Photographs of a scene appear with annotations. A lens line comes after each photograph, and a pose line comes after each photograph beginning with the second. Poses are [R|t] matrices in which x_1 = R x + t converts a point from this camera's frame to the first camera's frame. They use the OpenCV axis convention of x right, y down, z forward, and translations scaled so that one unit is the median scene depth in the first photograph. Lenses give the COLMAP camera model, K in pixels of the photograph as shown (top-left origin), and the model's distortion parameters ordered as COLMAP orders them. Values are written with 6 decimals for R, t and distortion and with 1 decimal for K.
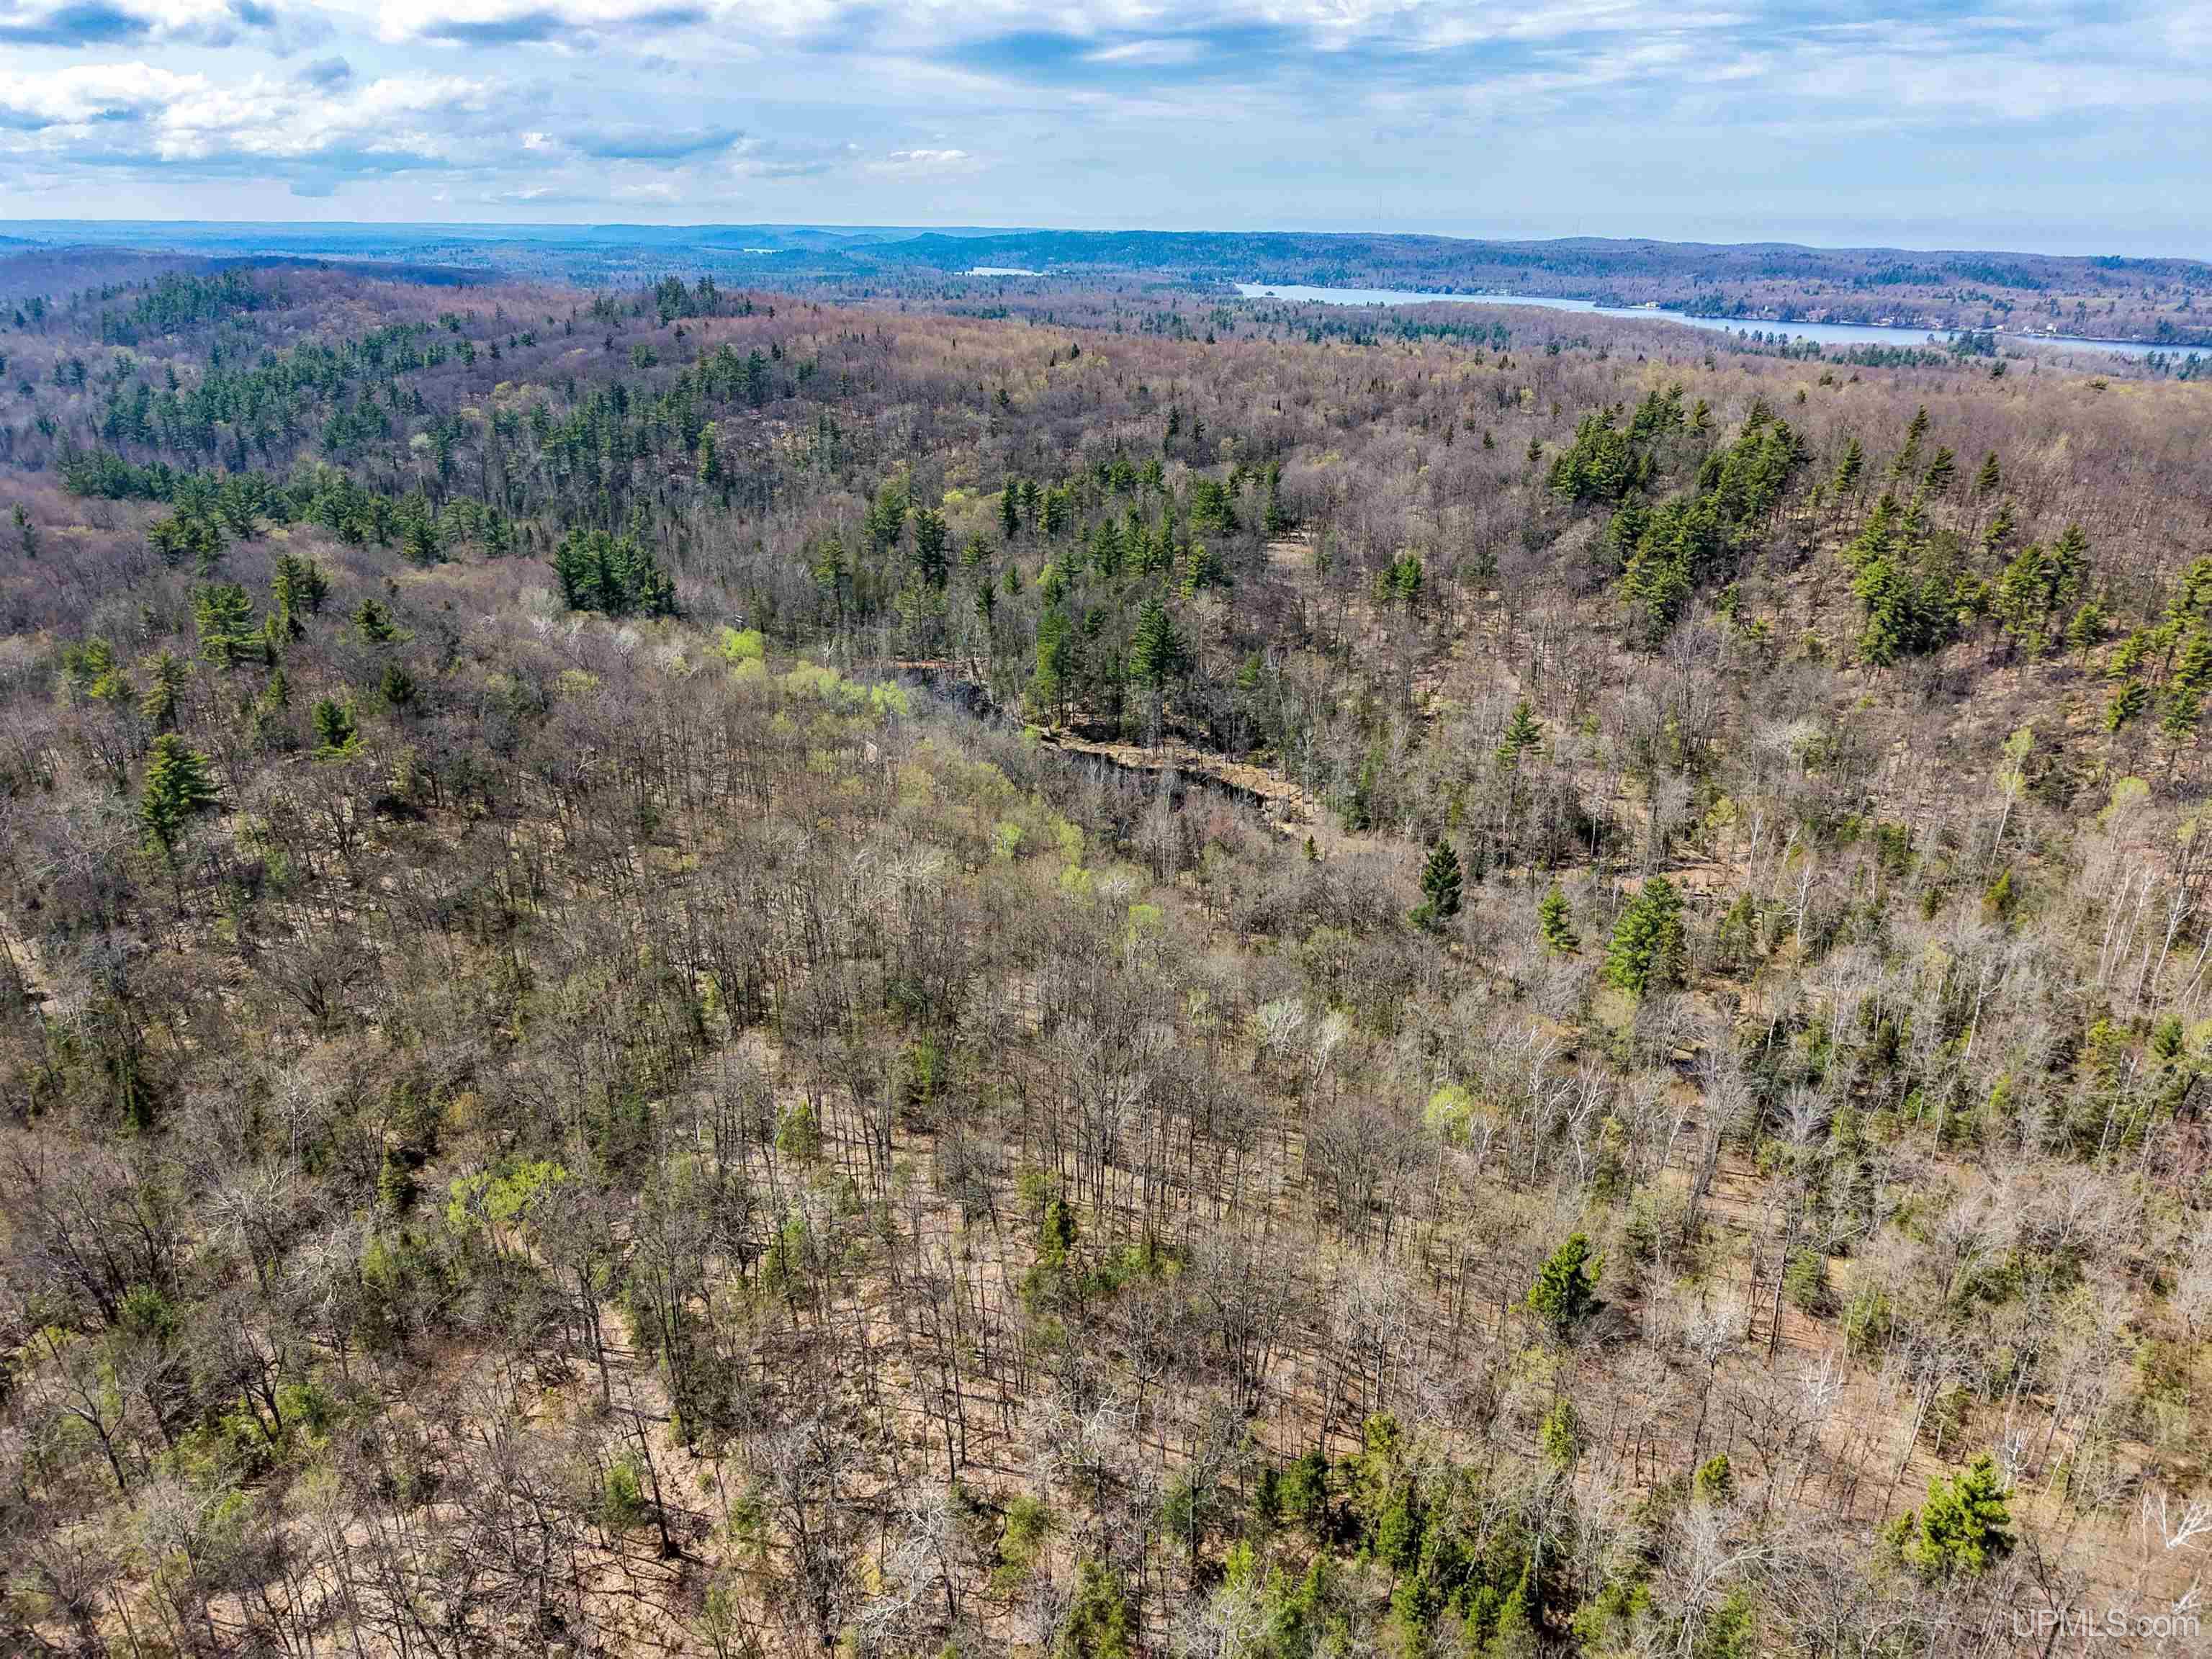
lens RADIAL K [[1485.9, 0, 1113.8], [0, 1485.9, 849.3], [0, 0, 1]] dist [0.020094, -0.004016]
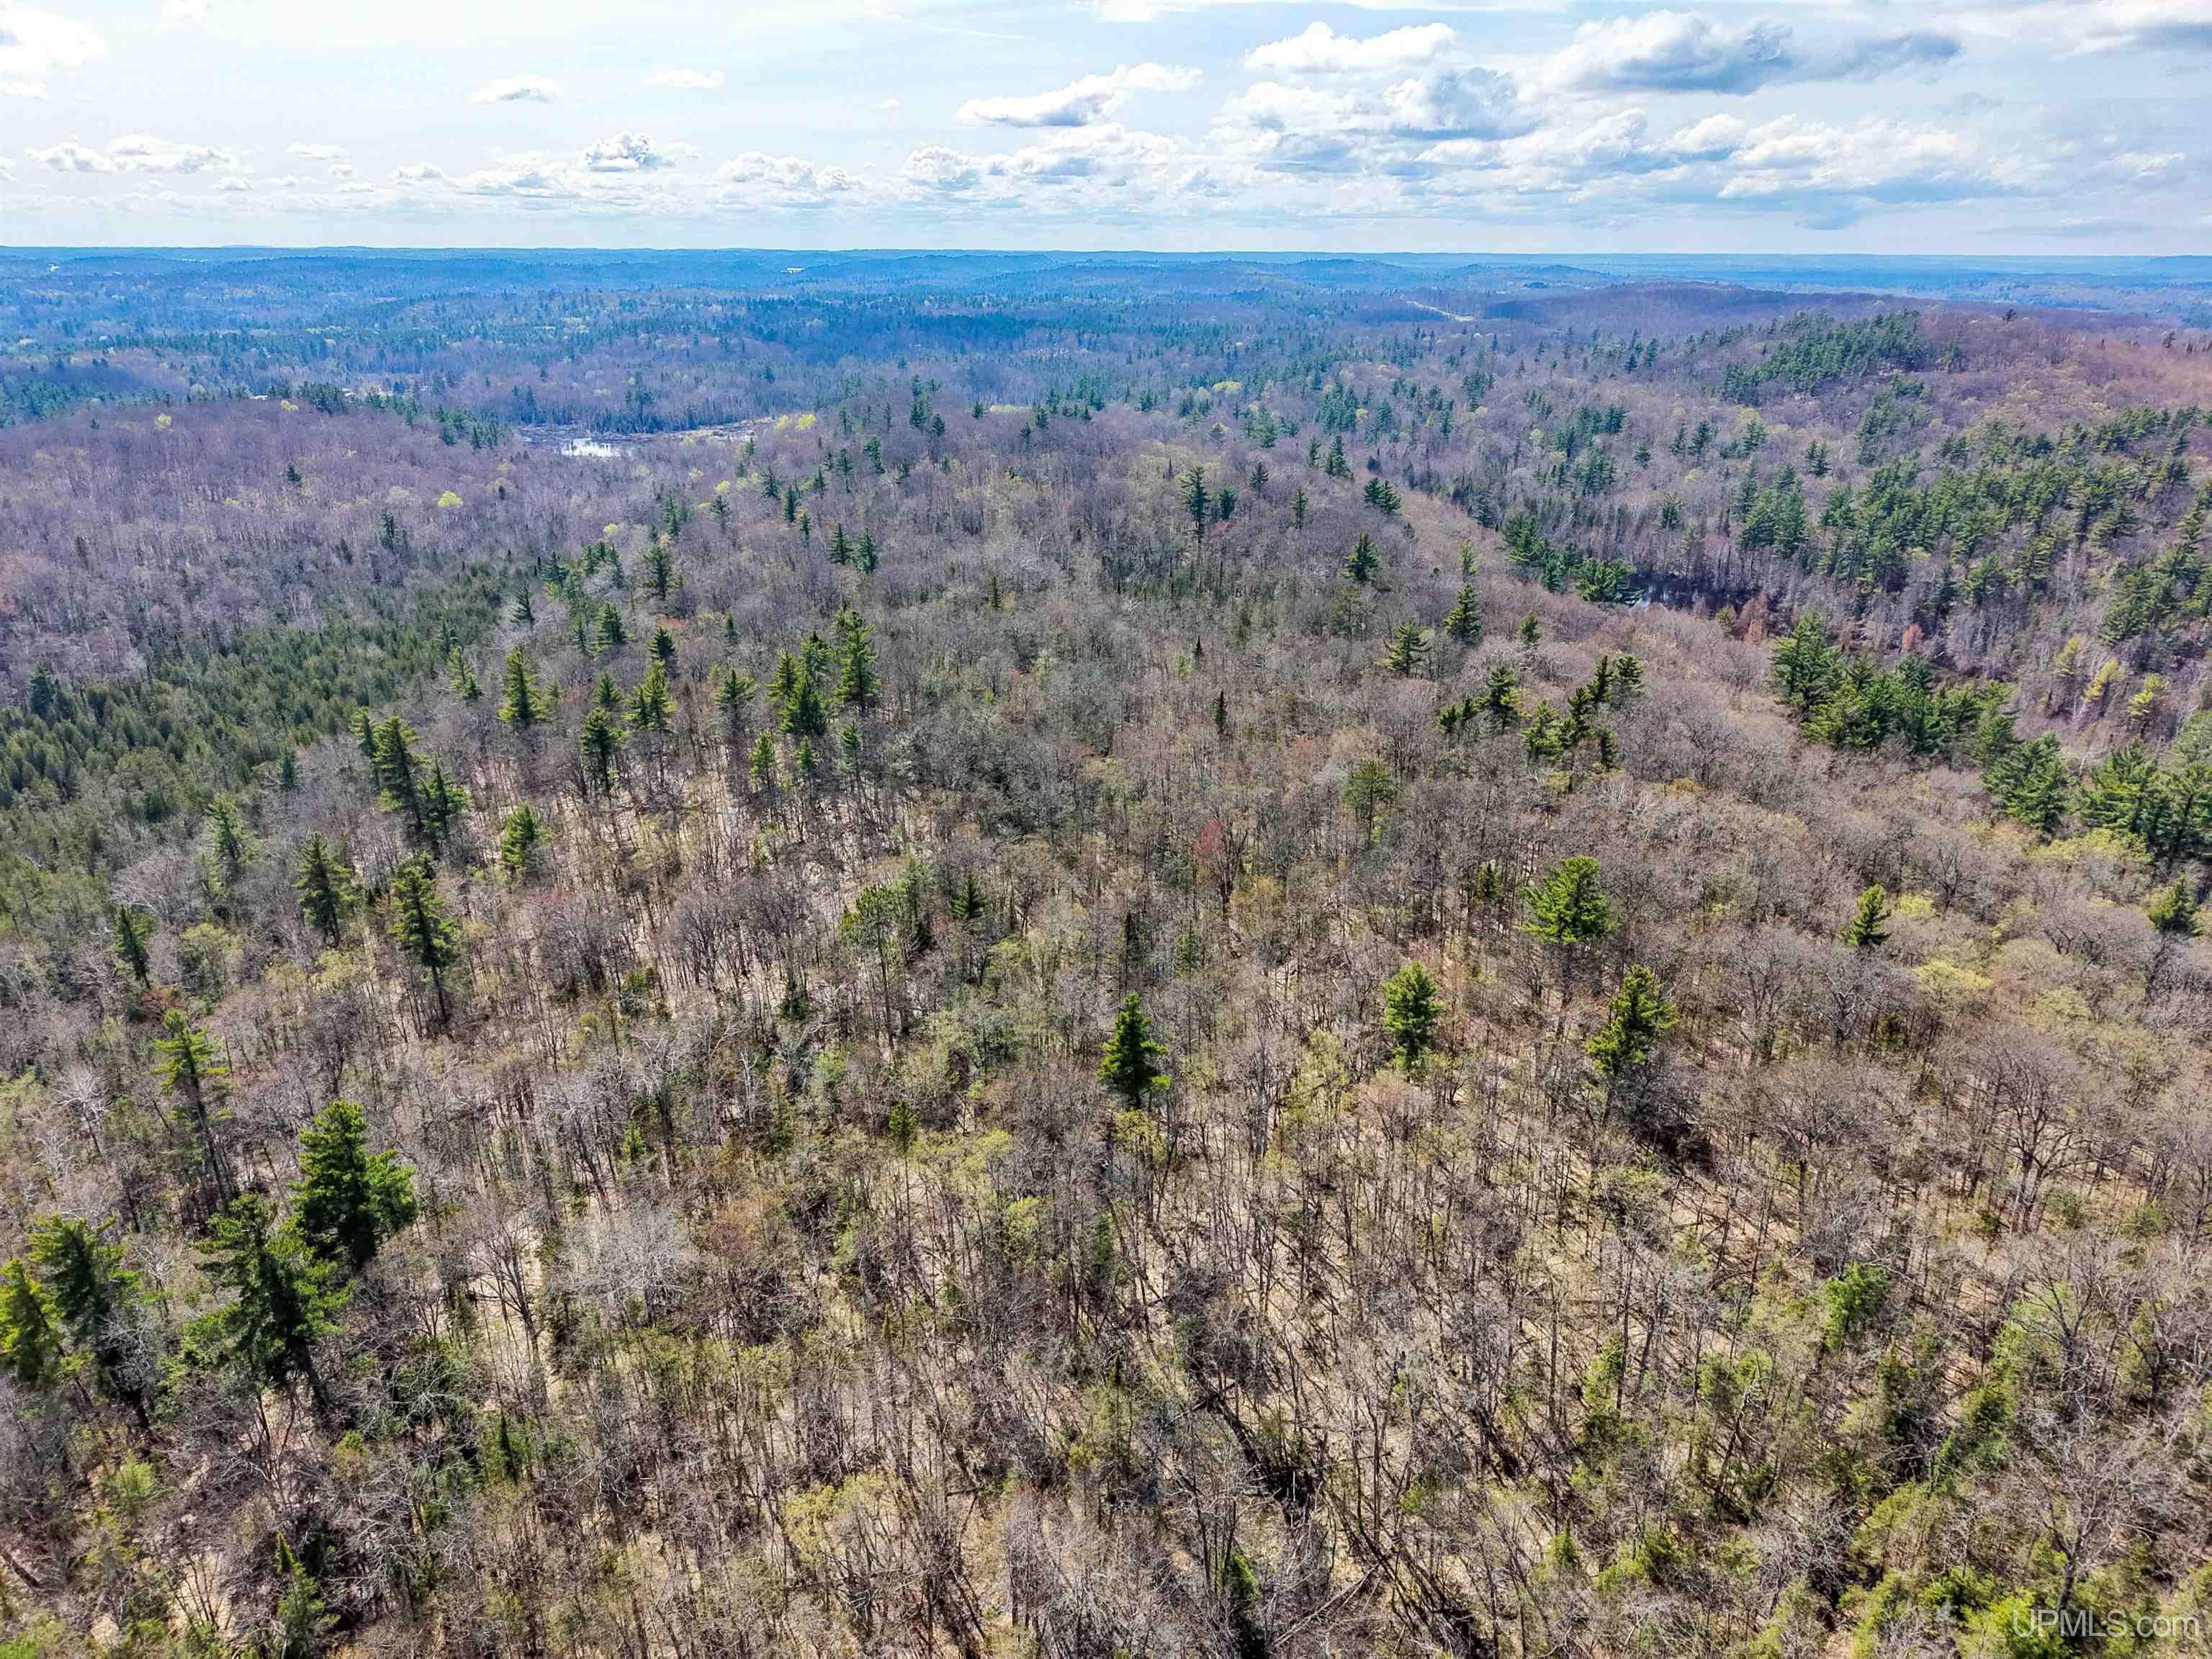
lens RADIAL K [[1485.9, 0, 1123.4], [0, 1485.9, 837.5], [0, 0, 1]] dist [0.020094, -0.004016]
pose [[0.636914, 0.275769, -0.719925, -0.198075], [-0.293210, 0.950307, 0.104617, -0.083613], [0.713000, 0.144457, 0.686122, 0.191667]]
